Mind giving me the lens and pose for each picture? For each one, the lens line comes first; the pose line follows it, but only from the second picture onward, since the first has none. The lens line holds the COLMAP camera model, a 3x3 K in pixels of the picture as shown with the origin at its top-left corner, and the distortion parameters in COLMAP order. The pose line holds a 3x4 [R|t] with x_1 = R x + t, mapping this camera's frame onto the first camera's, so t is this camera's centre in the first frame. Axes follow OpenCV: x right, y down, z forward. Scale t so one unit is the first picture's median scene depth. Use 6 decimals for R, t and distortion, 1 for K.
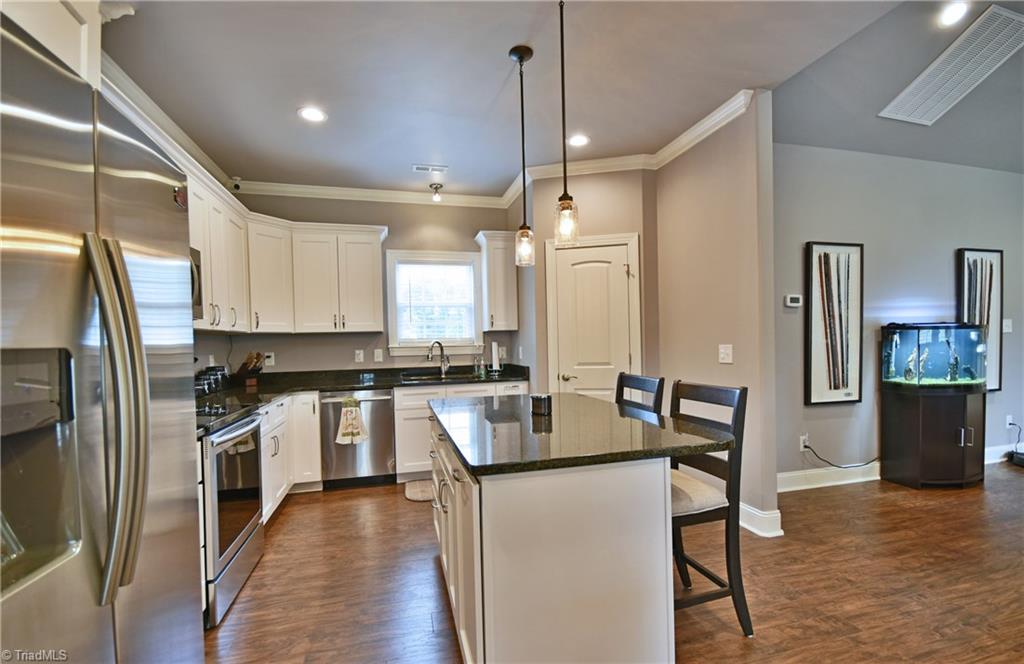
lens RADIAL K [[448.9, 0, 503.1], [0, 448.9, 349.6], [0, 0, 1]] dist [0.000891, 0.000014]
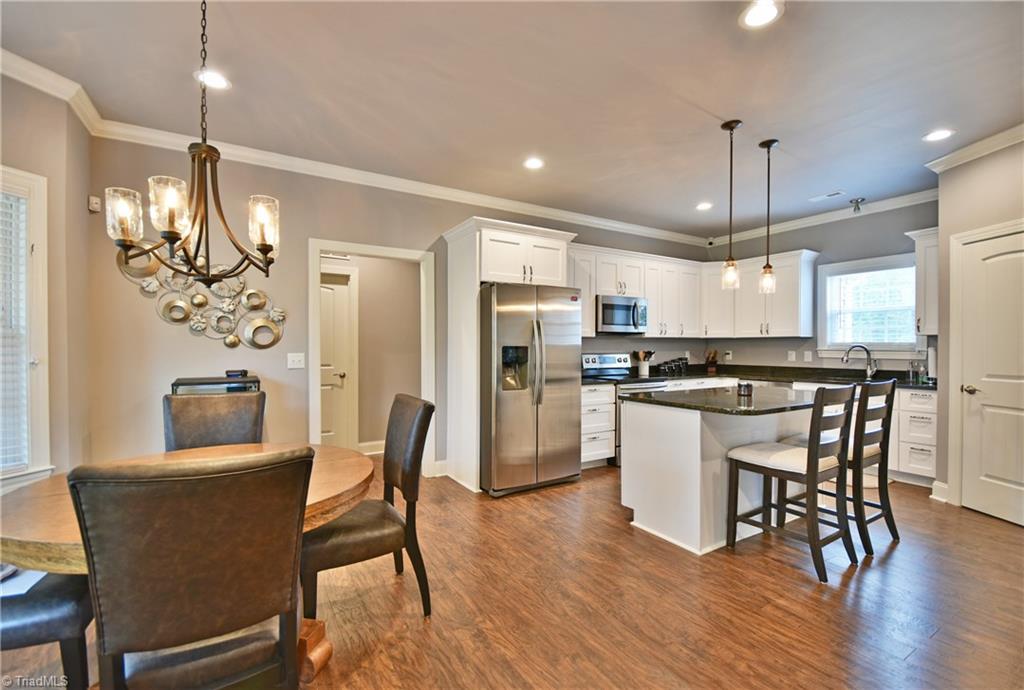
lens RADIAL K [[445.1, 0, 514.2], [0, 445.1, 345.8], [0, 0, 1]] dist [-0.011781, -0.000253]
pose [[0.297116, 0.020565, -0.954620, 0.624299], [-0.025261, 0.999587, 0.013672, -0.011394], [0.954507, 0.020052, 0.297513, -0.092245]]
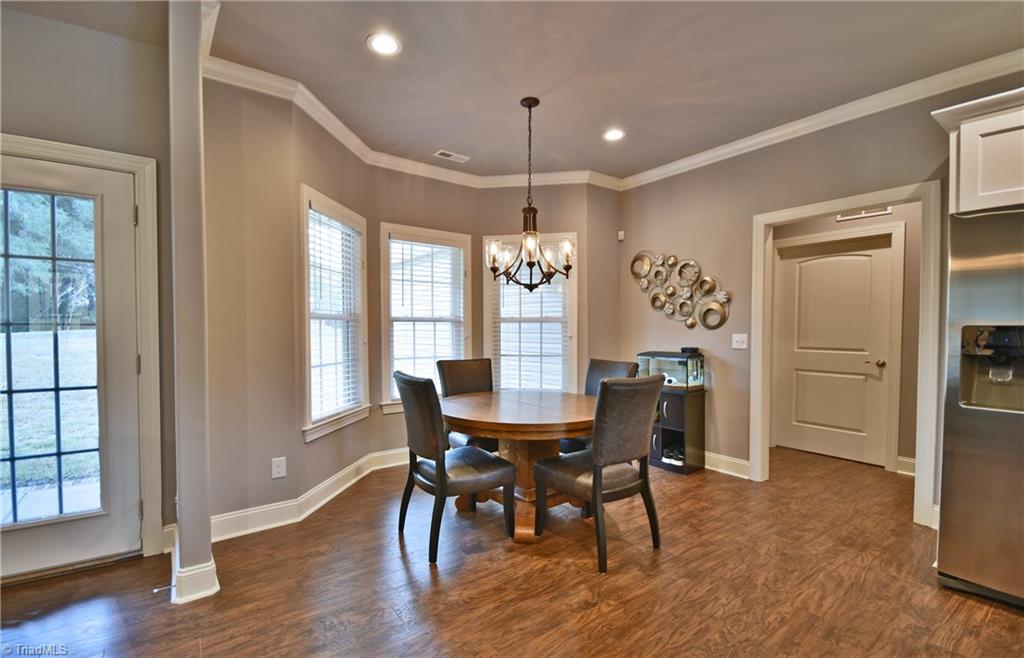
lens RADIAL K [[457.0, 0, 504.9], [0, 457.0, 339.5], [0, 0, 1]] dist [-0.004976, -0.001365]
pose [[-0.932361, 0.032321, -0.360080, 0.443248], [0.014708, 0.998562, 0.051547, -0.016681], [0.361229, 0.042764, -0.931496, 0.402273]]
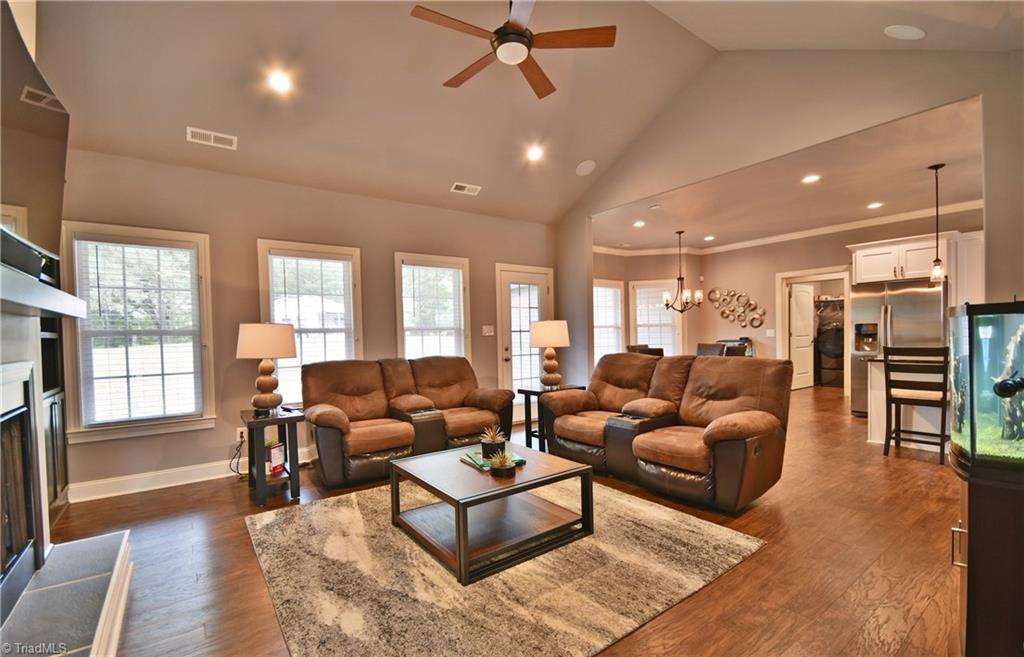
lens RADIAL K [[457.0, 0, 499.7], [0, 457.0, 342.9], [0, 0, 1]] dist [-0.004976, -0.001365]
pose [[-0.937023, 0.053166, -0.345198, 1.317531], [0.038935, 0.998087, 0.048034, -0.051115], [0.347092, 0.031569, -0.937300, 1.057291]]
